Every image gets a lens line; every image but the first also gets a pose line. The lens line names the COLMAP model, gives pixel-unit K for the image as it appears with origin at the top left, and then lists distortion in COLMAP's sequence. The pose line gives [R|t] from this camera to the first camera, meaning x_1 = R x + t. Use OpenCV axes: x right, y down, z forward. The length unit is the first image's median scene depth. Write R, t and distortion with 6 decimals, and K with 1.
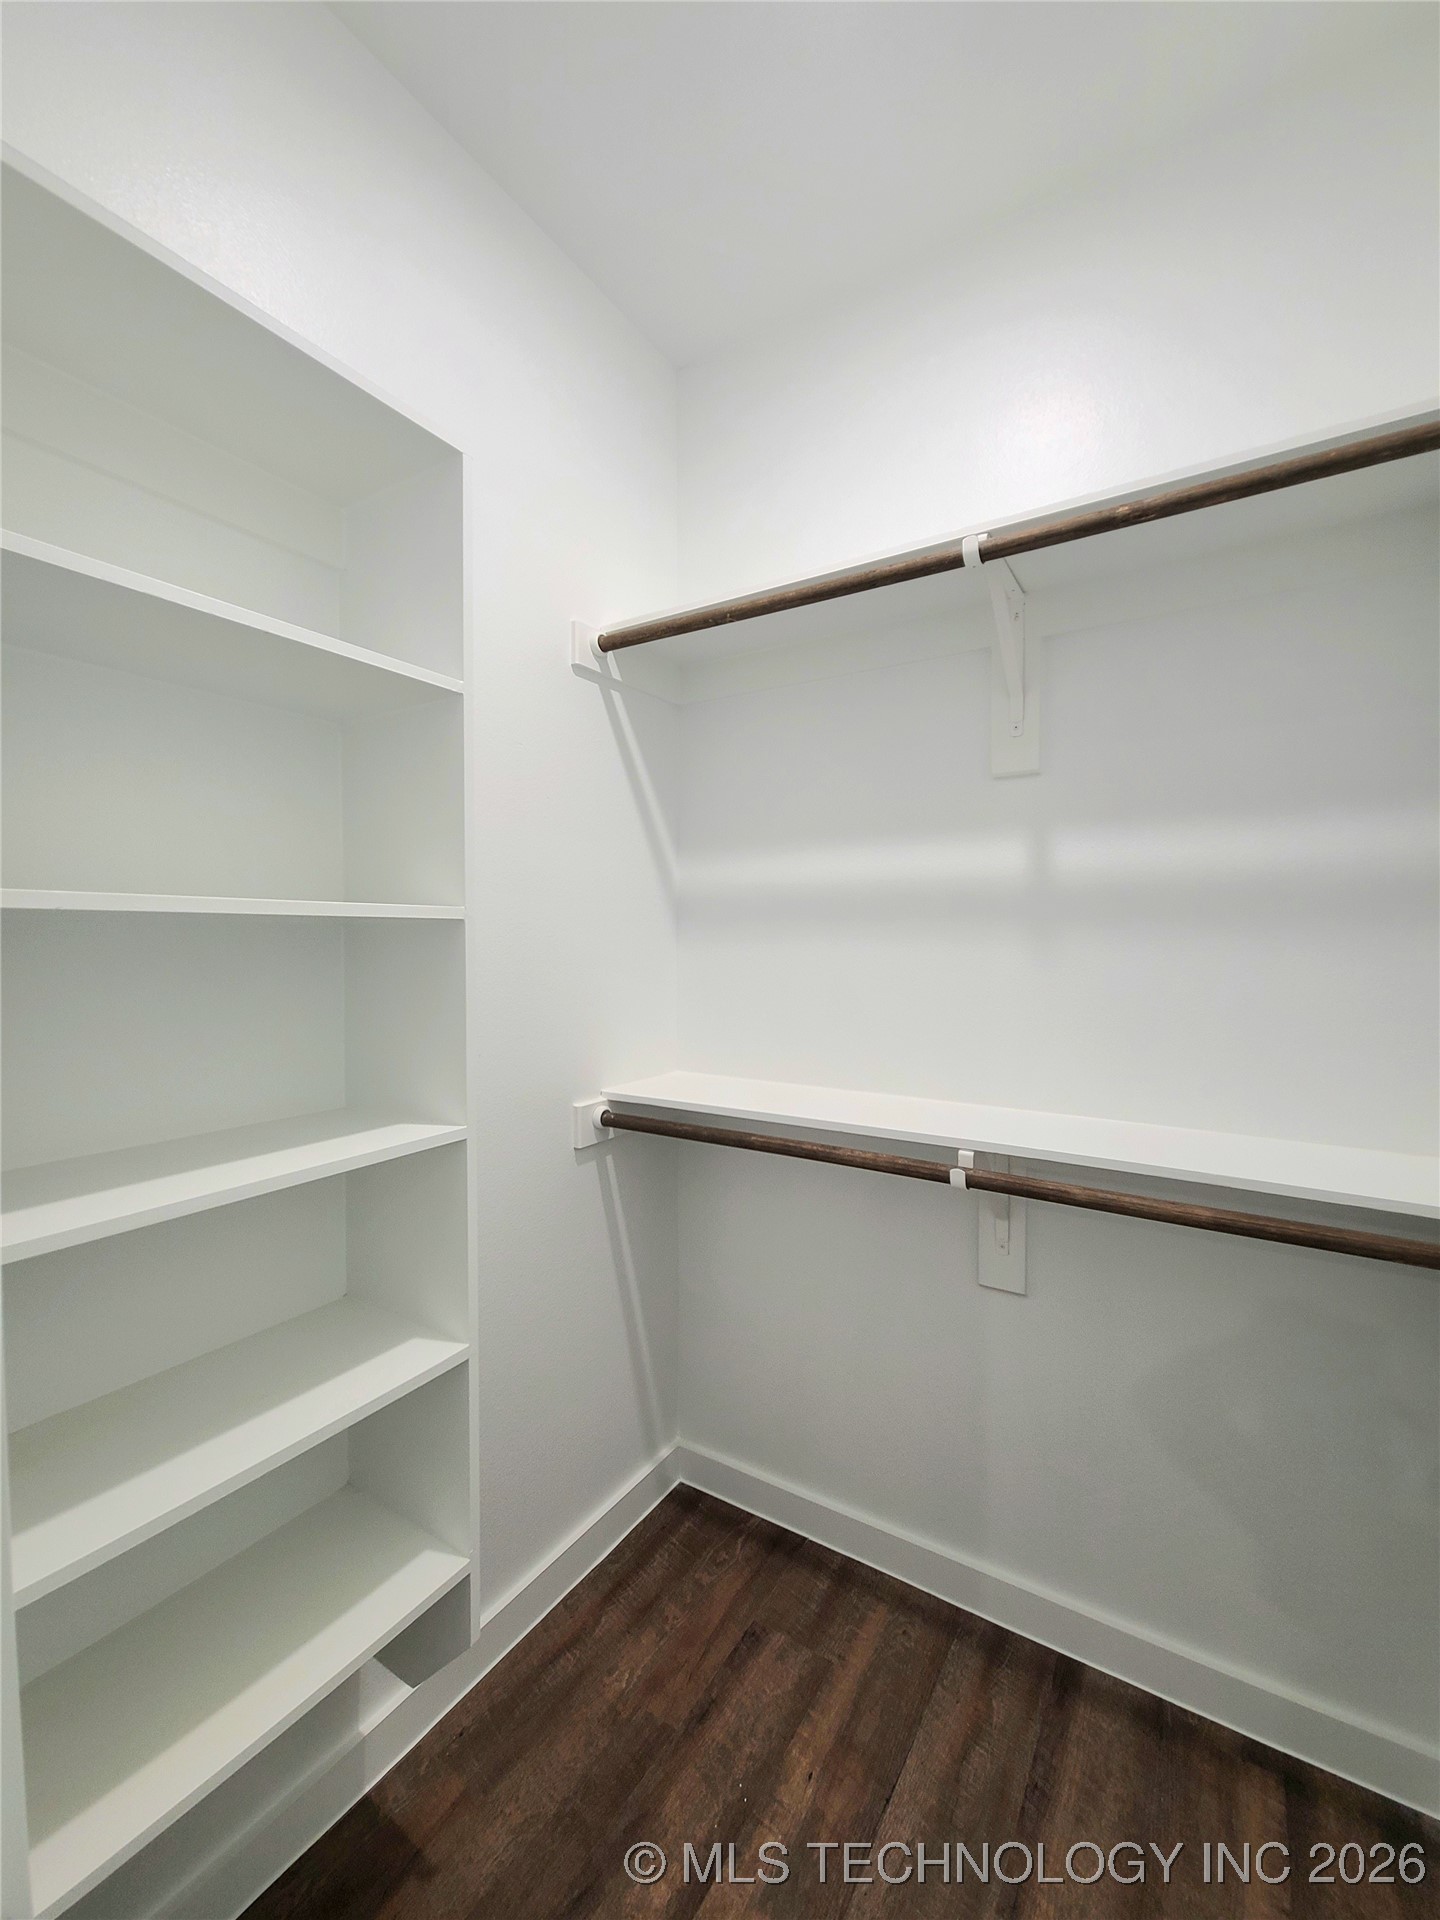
lens RADIAL K [[789.6, 0, 711.4], [0, 789.6, 964.2], [0, 0, 1]] dist [0.000087, -0.000410]
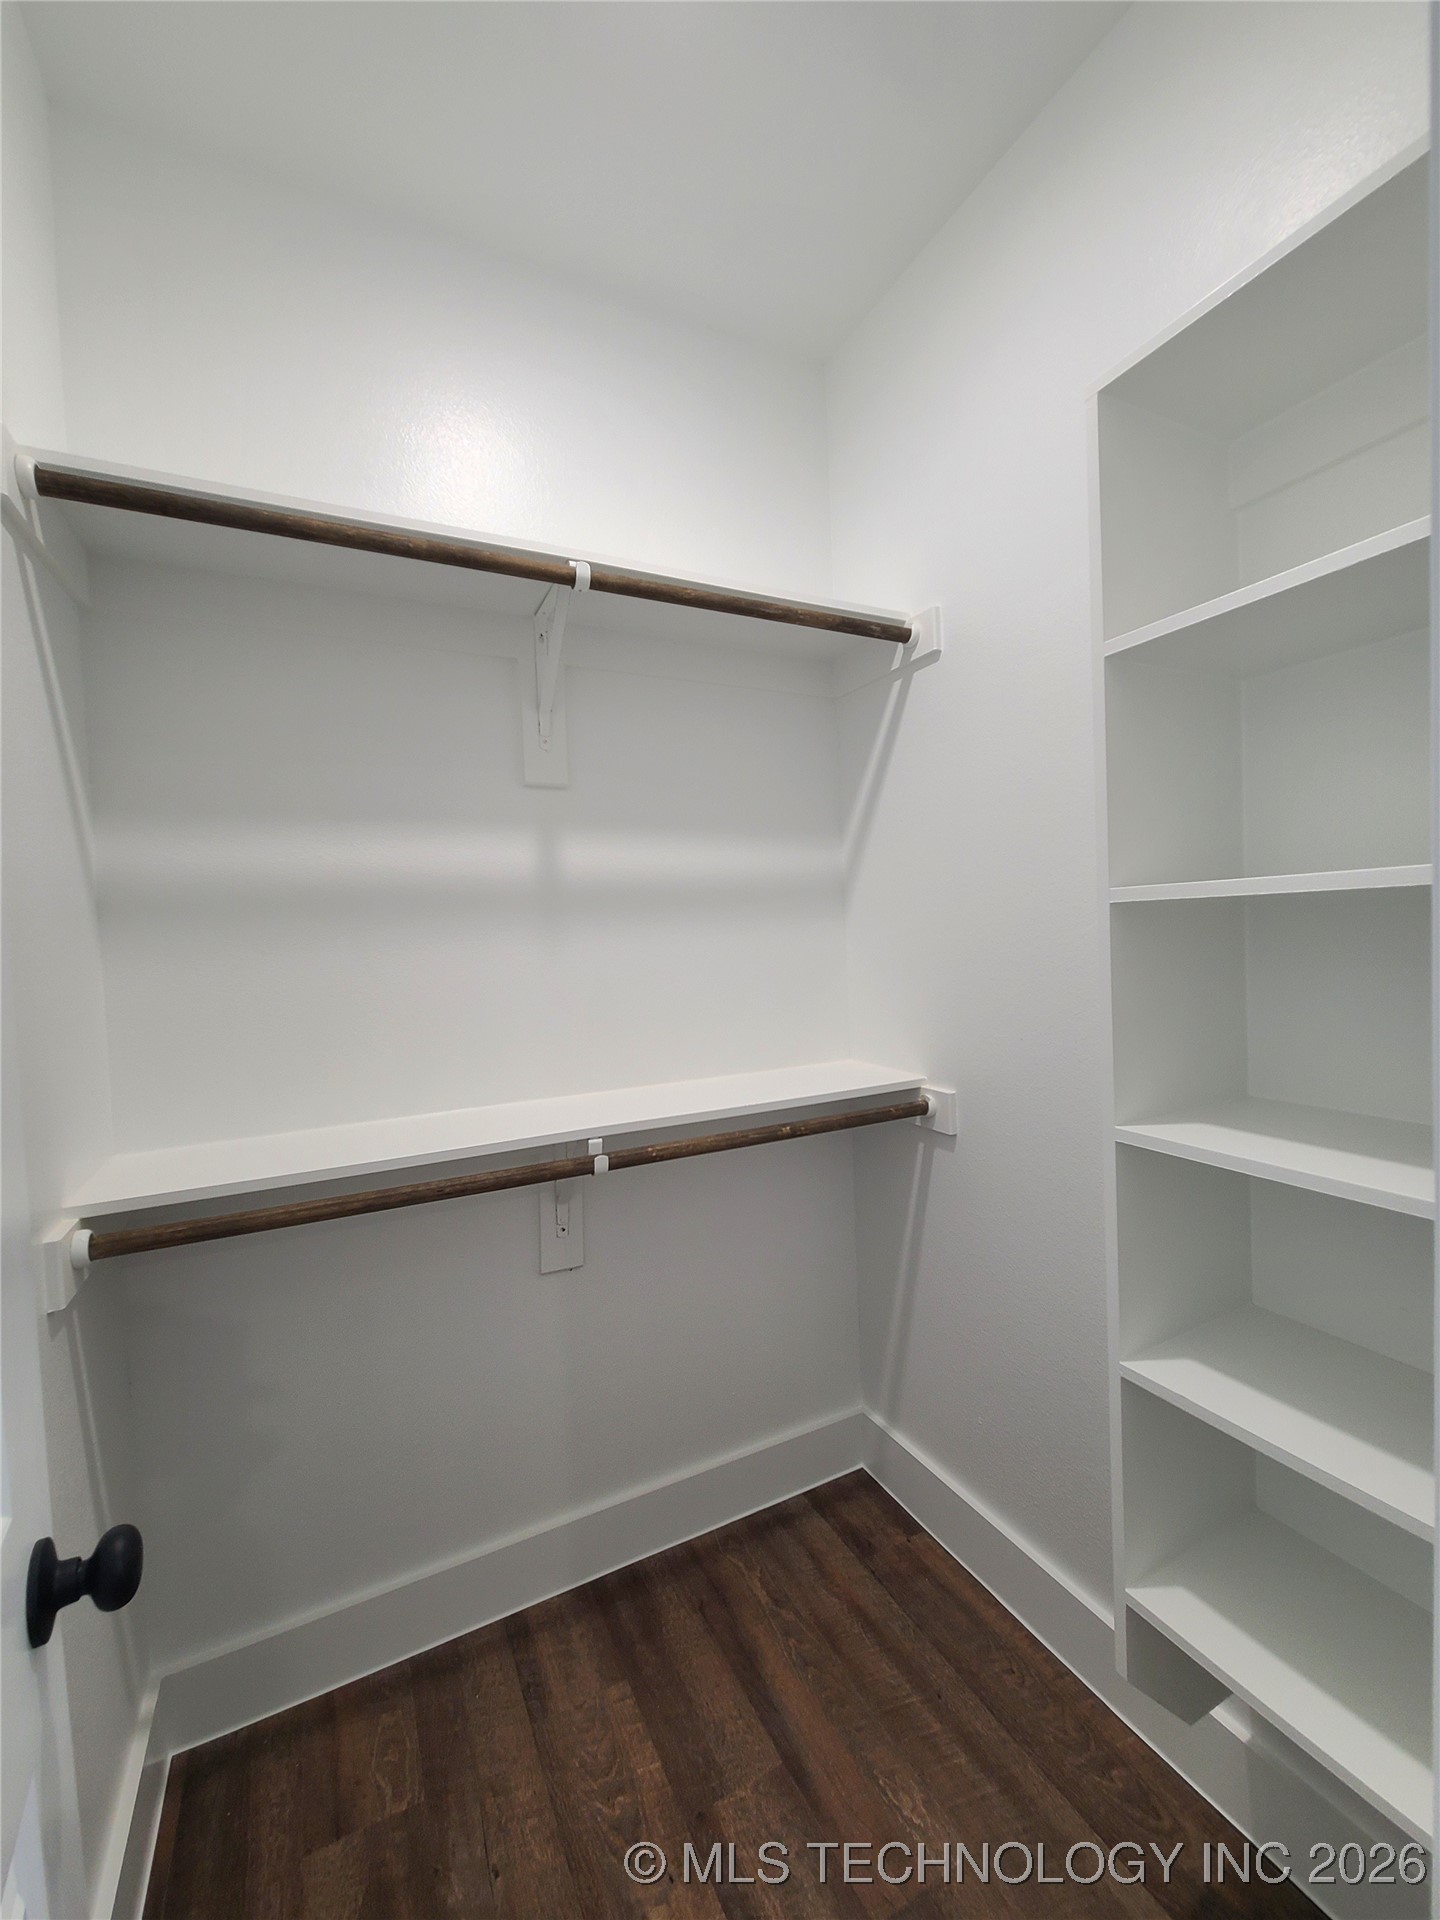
lens RADIAL K [[789.6, 0, 710.5], [0, 789.6, 956.3], [0, 0, 1]] dist [0.000087, -0.000410]
pose [[0.514913, -0.046583, 0.855976, -0.438718], [0.066046, 0.997710, 0.014566, -0.011168], [-0.854694, 0.049033, 0.516811, 0.275124]]
